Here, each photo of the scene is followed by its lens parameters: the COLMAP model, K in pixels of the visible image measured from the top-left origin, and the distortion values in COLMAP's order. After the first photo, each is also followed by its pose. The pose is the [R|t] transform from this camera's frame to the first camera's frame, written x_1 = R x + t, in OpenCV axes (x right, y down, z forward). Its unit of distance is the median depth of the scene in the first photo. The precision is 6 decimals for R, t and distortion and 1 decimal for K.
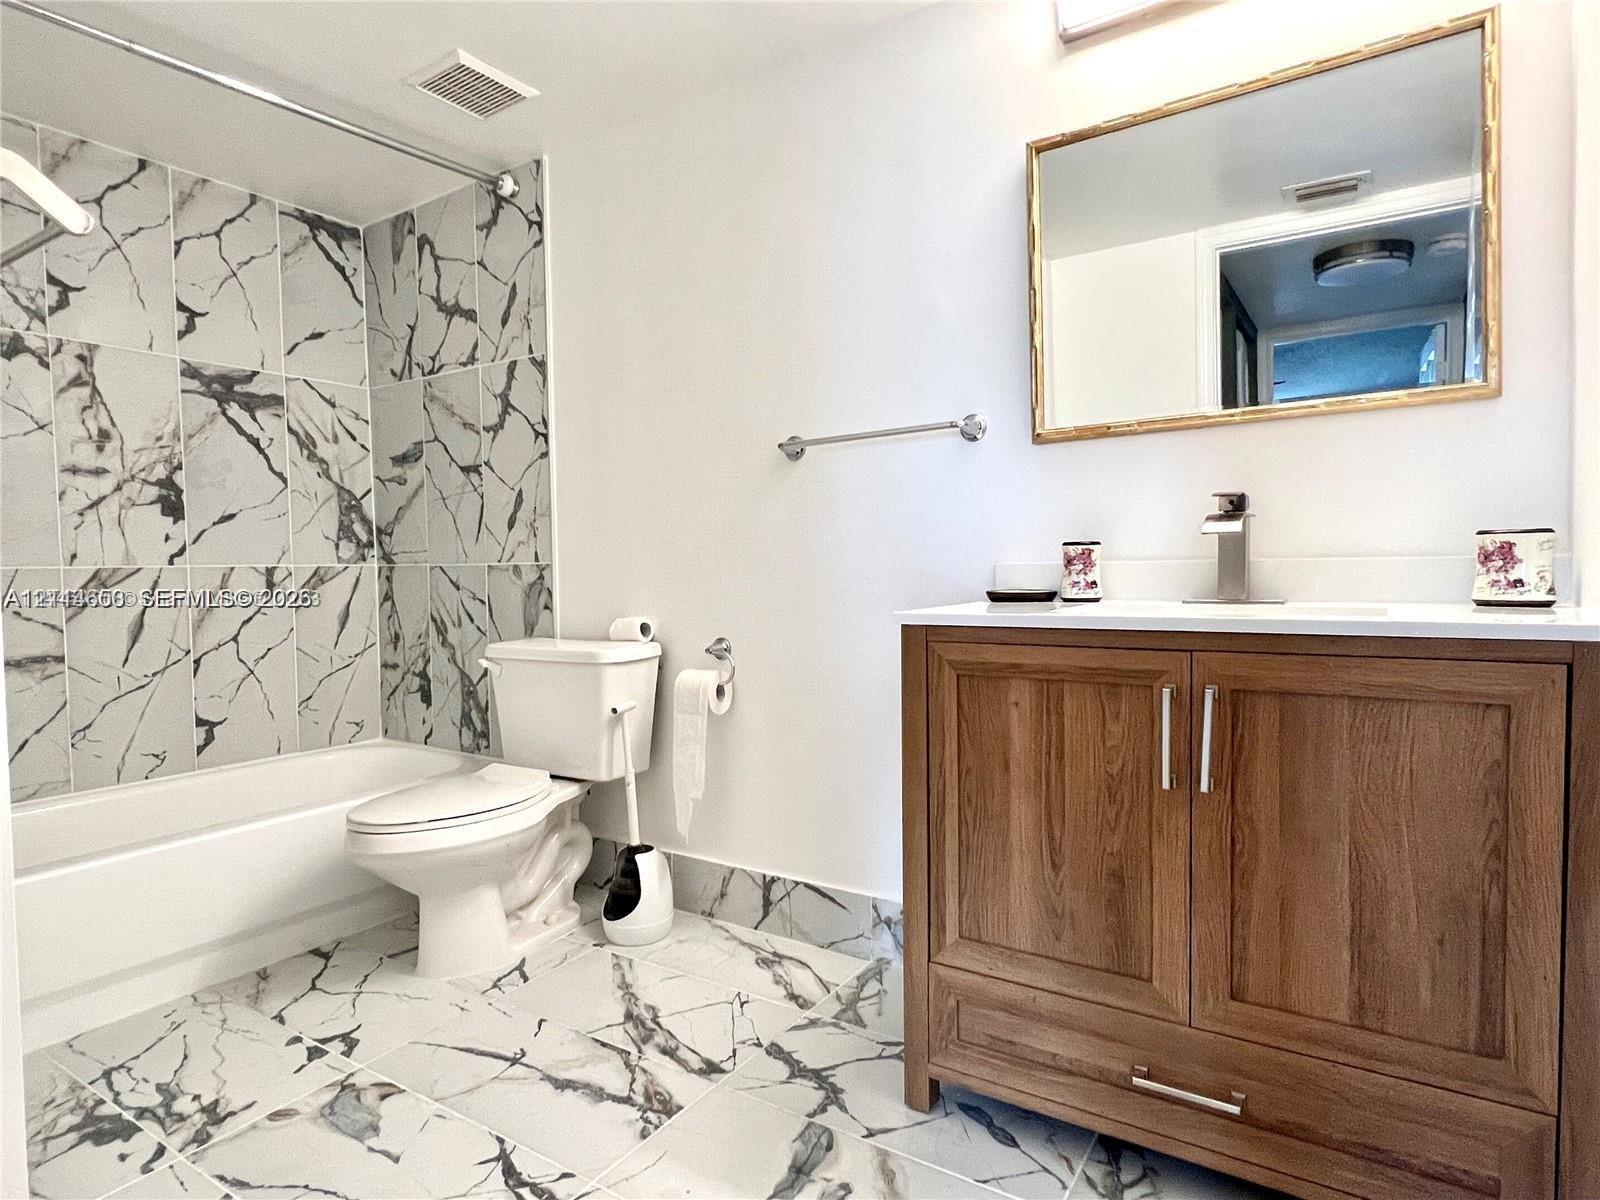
lens RADIAL K [[873.1, 0, 800.0], [0, 873.1, 600.0], [0, 0, 1]] dist [-0.004254, 0.000384]
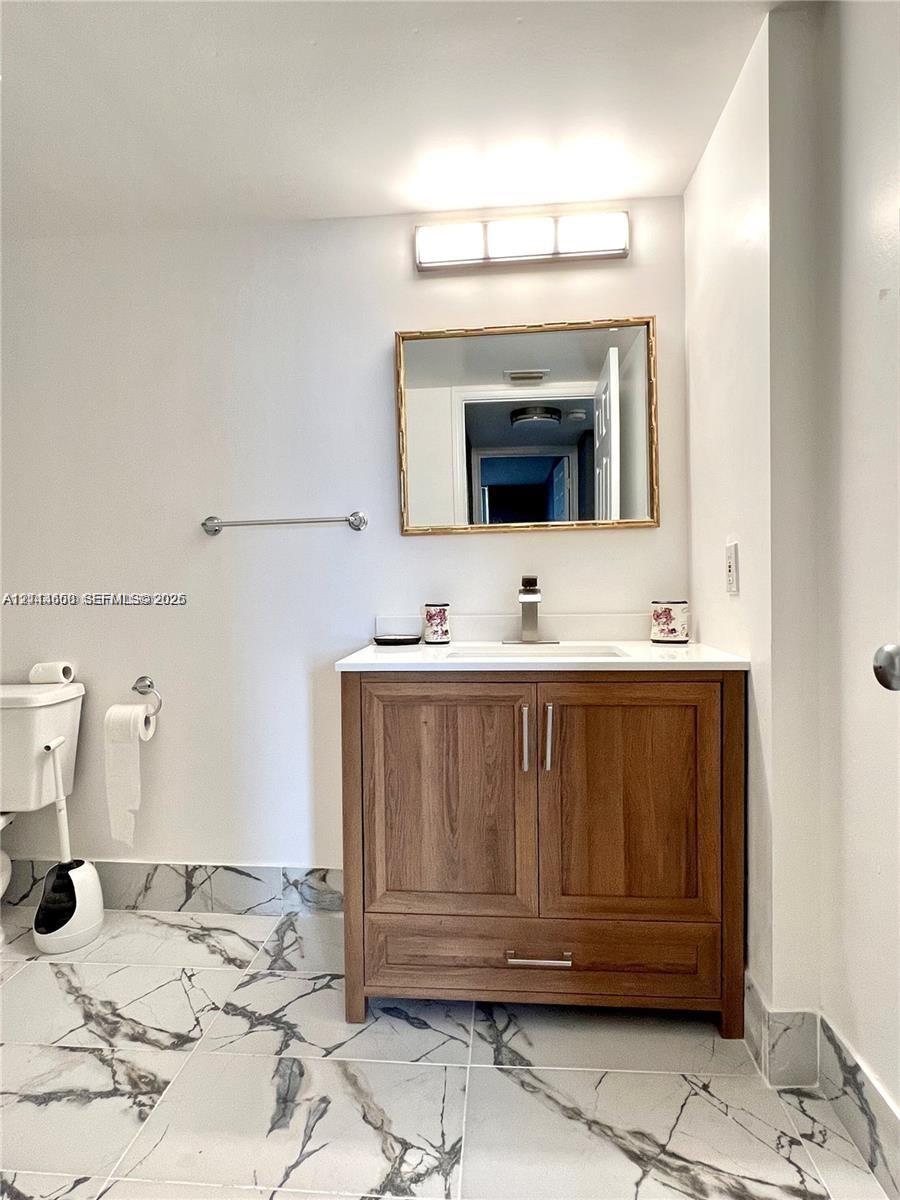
lens RADIAL K [[633.2, 0, 450.0], [0, 633.2, 600.0], [0, 0, 1]] dist [-0.002009, 0.000120]
pose [[0.887253, -0.008201, 0.461210, -0.180862], [0.019101, 0.999638, -0.018970, -0.058648], [-0.460887, 0.025641, 0.887088, 0.025992]]
